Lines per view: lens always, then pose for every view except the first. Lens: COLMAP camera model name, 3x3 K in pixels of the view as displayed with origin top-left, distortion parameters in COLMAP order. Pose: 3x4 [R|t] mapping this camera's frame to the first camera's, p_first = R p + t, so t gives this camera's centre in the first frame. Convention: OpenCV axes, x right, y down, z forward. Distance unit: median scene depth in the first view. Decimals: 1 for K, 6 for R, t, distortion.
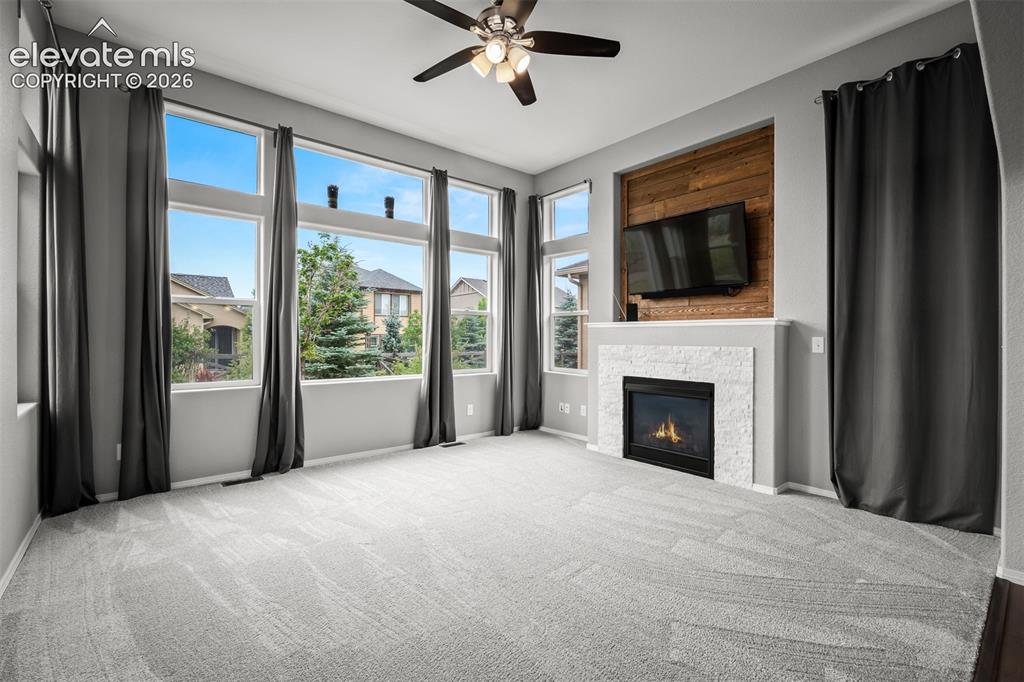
lens RADIAL K [[452.8, 0, 509.3], [0, 452.8, 338.6], [0, 0, 1]] dist [-0.001898, -0.000180]
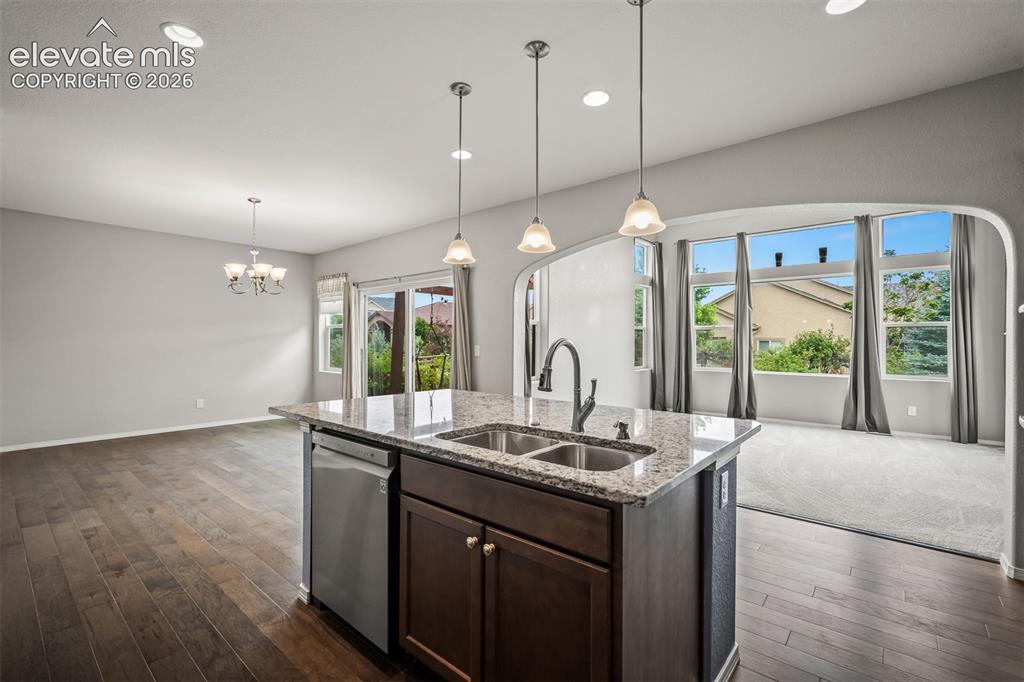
lens RADIAL K [[451.7, 0, 510.9], [0, 451.7, 343.3], [0, 0, 1]] dist [-0.002145, 0.000102]
pose [[0.168652, -0.000965, -0.985675, 1.025347], [-0.002640, 0.999995, -0.001431, -0.008637], [0.985672, 0.002843, 0.168649, -0.212892]]
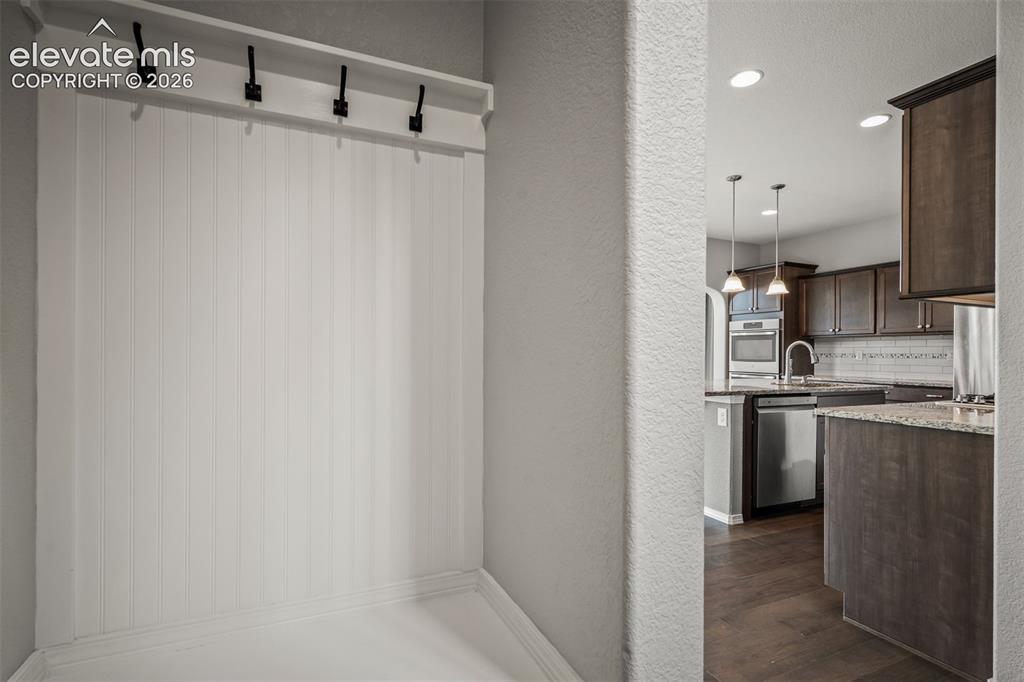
lens RADIAL K [[494.9, 0, 515.4], [0, 494.9, 352.3], [0, 0, 1]] dist [-0.003235, -0.000819]
pose [[0.964039, 0.003686, -0.265735, 0.370423], [-0.005237, 0.999973, -0.005128, 0.016020], [0.265709, 0.006336, 0.964032, -1.177234]]
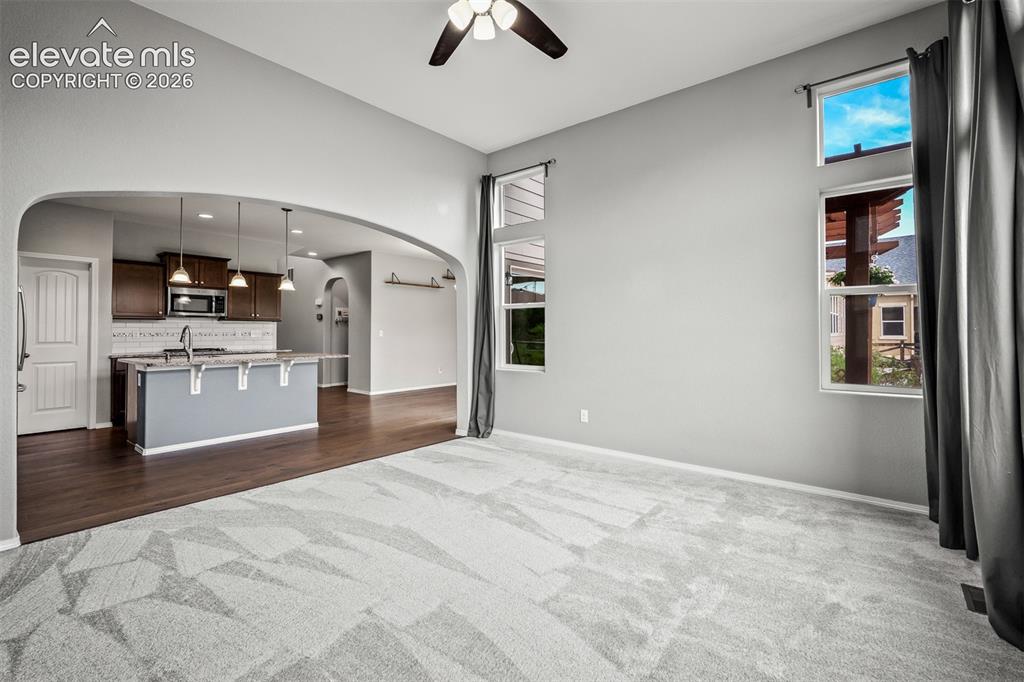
lens RADIAL K [[460.5, 0, 508.7], [0, 460.5, 325.5], [0, 0, 1]] dist [-0.002323, -0.000170]
pose [[-0.983479, -0.005809, -0.180931, 0.055264], [-0.003900, 0.999933, -0.010902, -0.003942], [0.180982, -0.010016, -0.983435, 1.196708]]
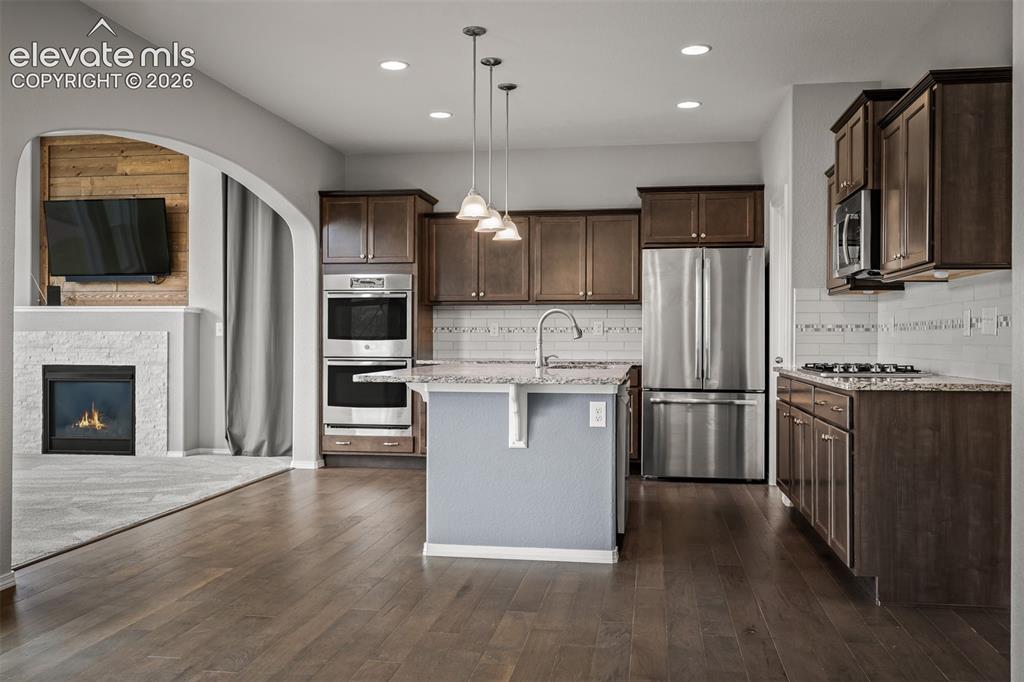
lens RADIAL K [[902.2, 0, 509.3], [0, 902.2, 334.4], [0, 0, 1]] dist [0.001289, 0.005766]
pose [[0.753219, 0.000416, 0.657769, -0.246631], [0.001115, 0.999998, -0.001910, 0.025581], [-0.657768, 0.002172, 0.753217, -1.026353]]
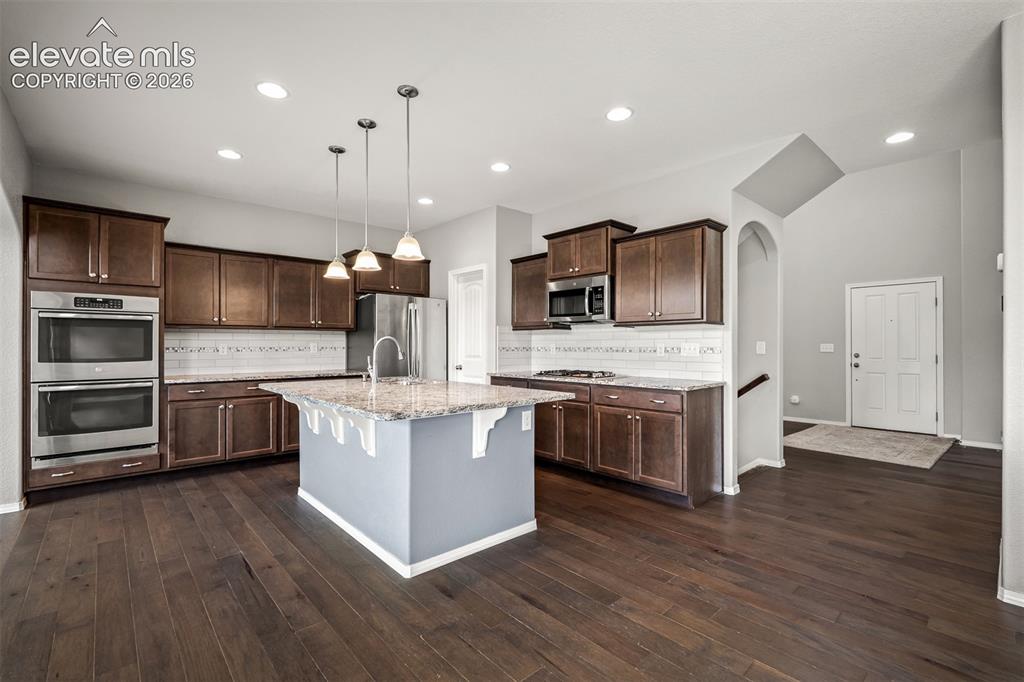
lens RADIAL K [[451.7, 0, 510.9], [0, 451.7, 343.3], [0, 0, 1]] dist [-0.002145, 0.000102]
pose [[-0.038783, -0.000418, 0.999248, -0.179400], [0.000912, 0.999999, 0.000454, -0.001316], [-0.999247, 0.000929, -0.038782, -0.296718]]
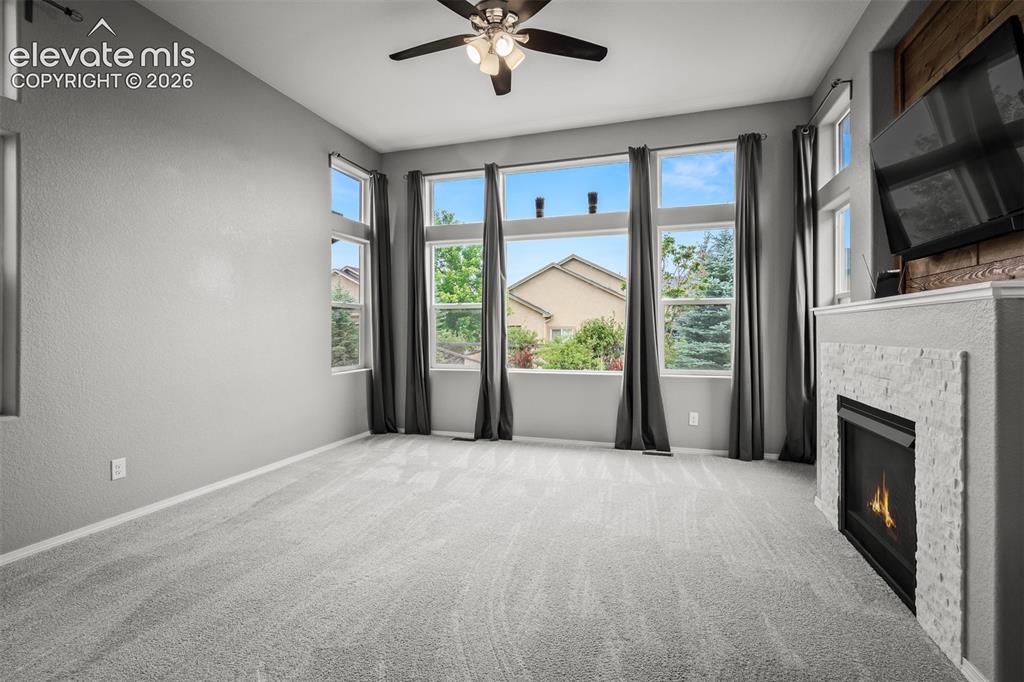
lens RADIAL K [[470.2, 0, 512.0], [0, 470.2, 341.0], [0, 0, 1]] dist [-0.002287, -0.000181]
pose [[0.536860, 0.010309, -0.843608, 0.554815], [0.003008, 0.999896, 0.014133, 0.001524], [0.843666, -0.010125, 0.536773, 0.306816]]
